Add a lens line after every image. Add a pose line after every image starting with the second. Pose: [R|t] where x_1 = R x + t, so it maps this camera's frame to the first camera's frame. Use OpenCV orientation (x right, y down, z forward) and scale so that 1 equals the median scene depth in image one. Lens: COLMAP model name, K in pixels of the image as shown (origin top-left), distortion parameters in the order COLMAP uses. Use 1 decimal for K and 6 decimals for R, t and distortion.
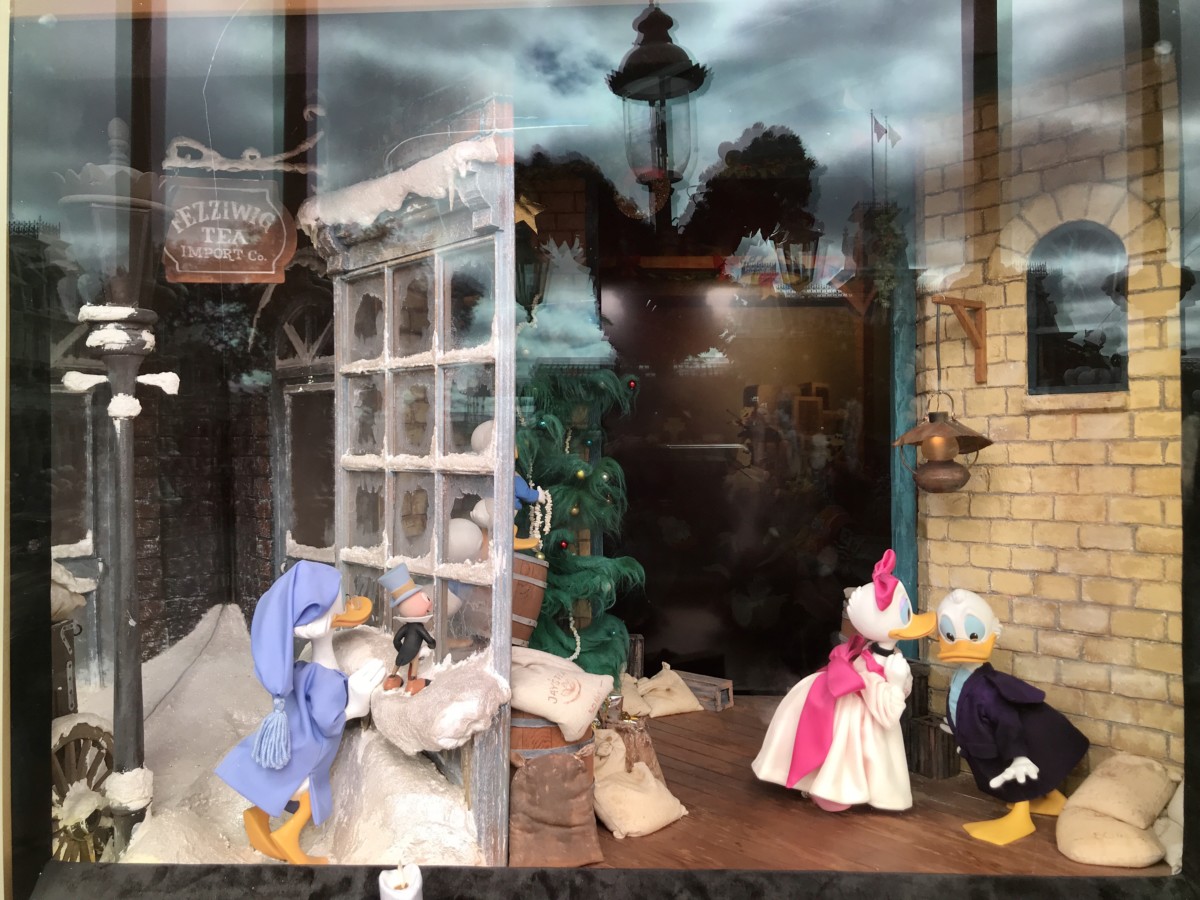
lens RADIAL K [[981.2, 0, 588.3], [0, 981.2, 430.4], [0, 0, 1]] dist [0.075013, -0.168099]
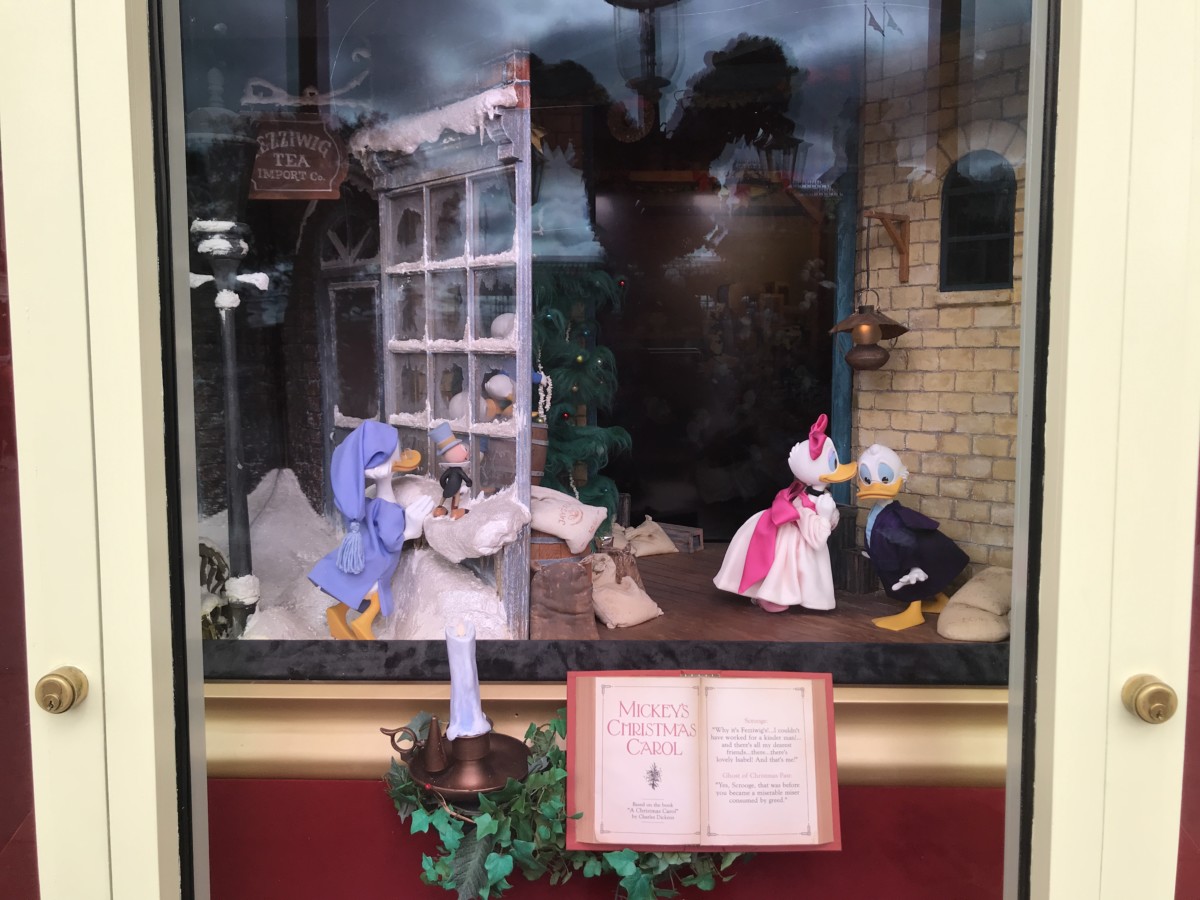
lens RADIAL K [[981.2, 0, 588.3], [0, 981.2, 430.4], [0, 0, 1]] dist [0.075013, -0.168099]
pose [[0.999929, -0.000300, 0.011882, -0.013964], [-0.000913, 0.994796, 0.101886, 0.012052], [-0.011851, -0.101890, 0.994725, -0.267068]]
